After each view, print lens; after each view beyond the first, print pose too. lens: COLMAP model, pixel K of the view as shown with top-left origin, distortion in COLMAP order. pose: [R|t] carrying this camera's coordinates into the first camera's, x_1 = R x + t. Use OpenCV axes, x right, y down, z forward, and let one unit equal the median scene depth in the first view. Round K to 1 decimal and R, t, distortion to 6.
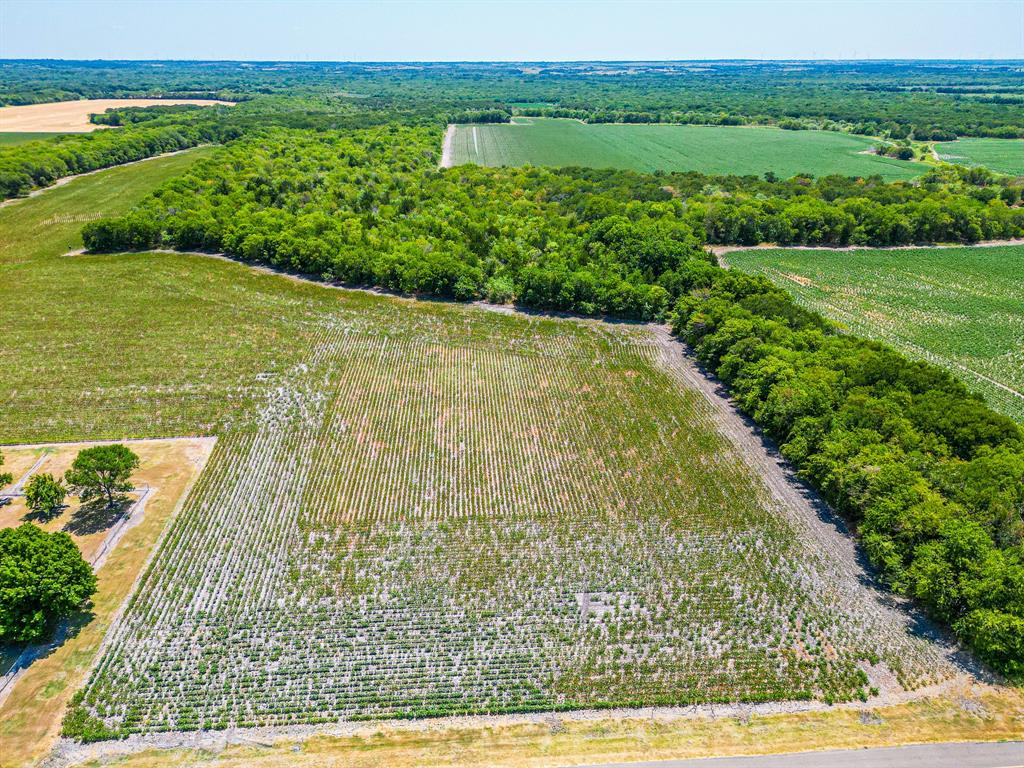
lens RADIAL K [[732.3, 0, 512.1], [0, 732.3, 383.0], [0, 0, 1]] dist [0.077254, -0.076677]
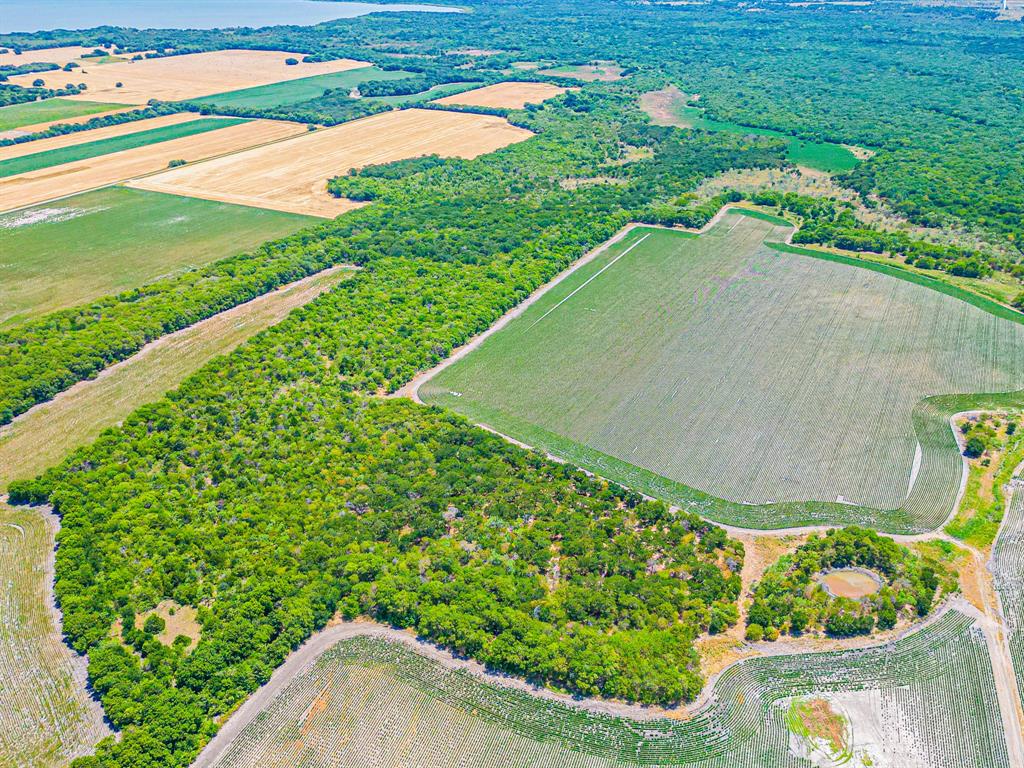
lens RADIAL K [[859.1, 0, 511.4], [0, 859.1, 385.6], [0, 0, 1]] dist [0.080534, -0.079368]
pose [[0.862262, 0.229551, -0.451453, 1.312603], [-0.201716, 0.973290, 0.109619, -0.970787], [0.464558, -0.003455, 0.885536, -0.160805]]
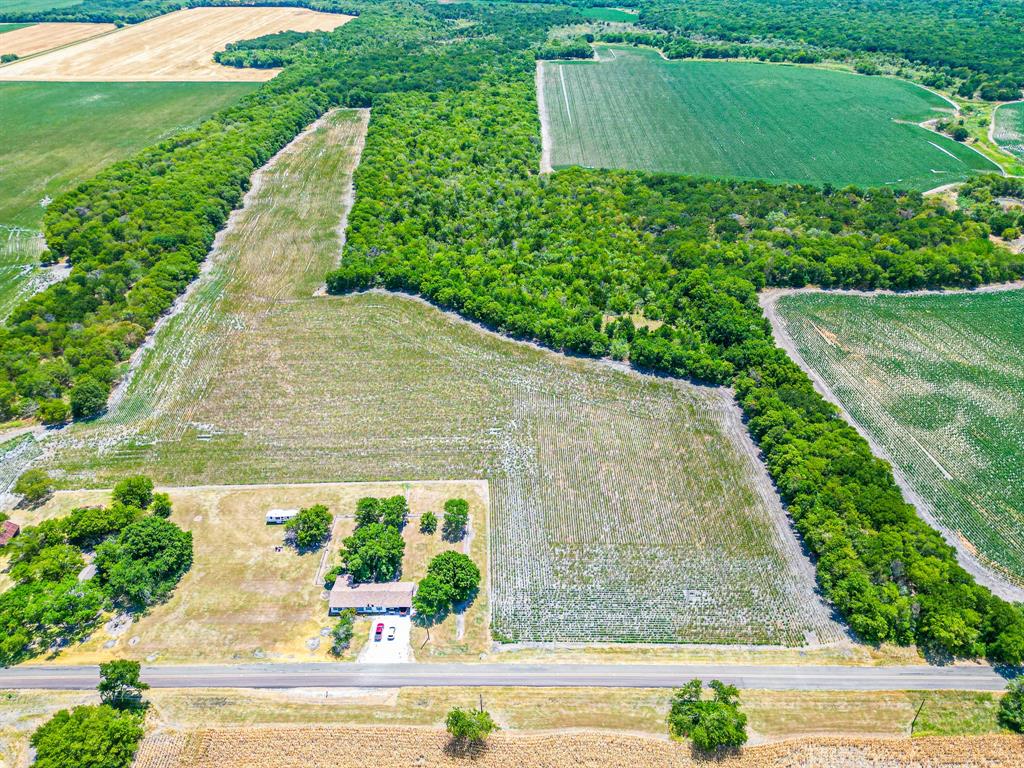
lens RADIAL K [[725.0, 0, 512.0], [0, 725.0, 378.2], [0, 0, 1]] dist [0.075249, -0.073997]
pose [[0.997082, 0.037158, -0.066679, -0.131962], [-0.025498, 0.985477, 0.167883, -0.304667], [0.071949, -0.165692, 0.983549, -0.483036]]
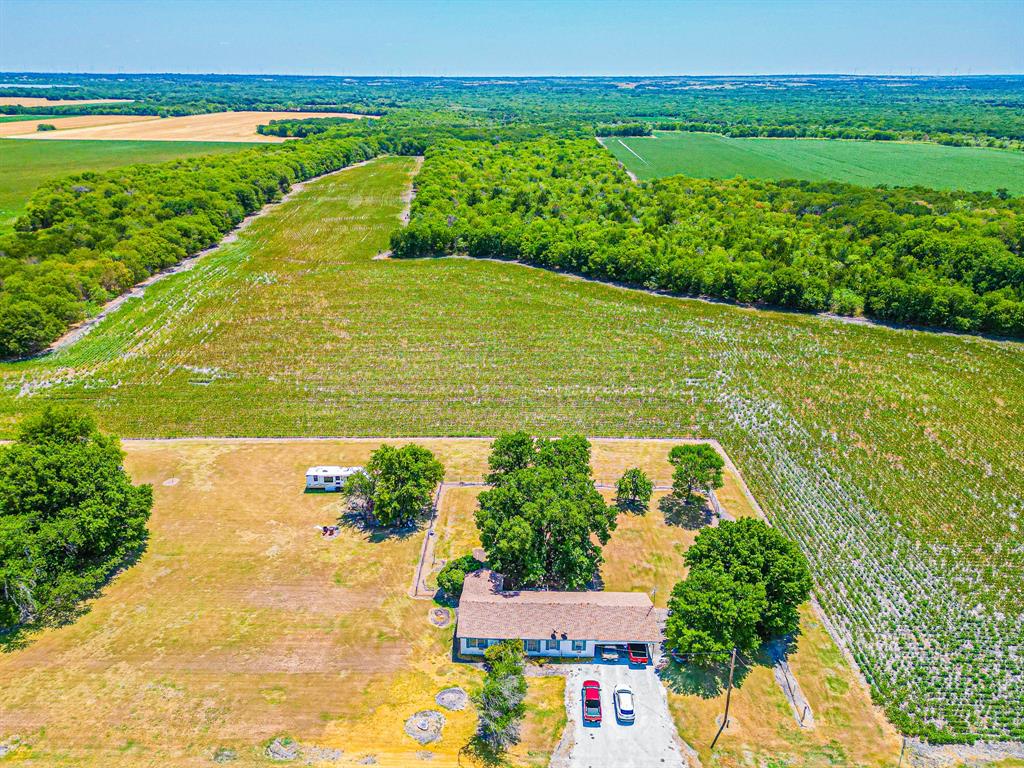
lens RADIAL K [[723.3, 0, 511.8], [0, 723.3, 383.3], [0, 0, 1]] dist [0.079197, -0.078440]
pose [[0.994801, 0.041994, -0.092778, -0.353933], [-0.043153, 0.999013, -0.010517, 0.010673], [0.092245, 0.014466, 0.995631, -0.015477]]
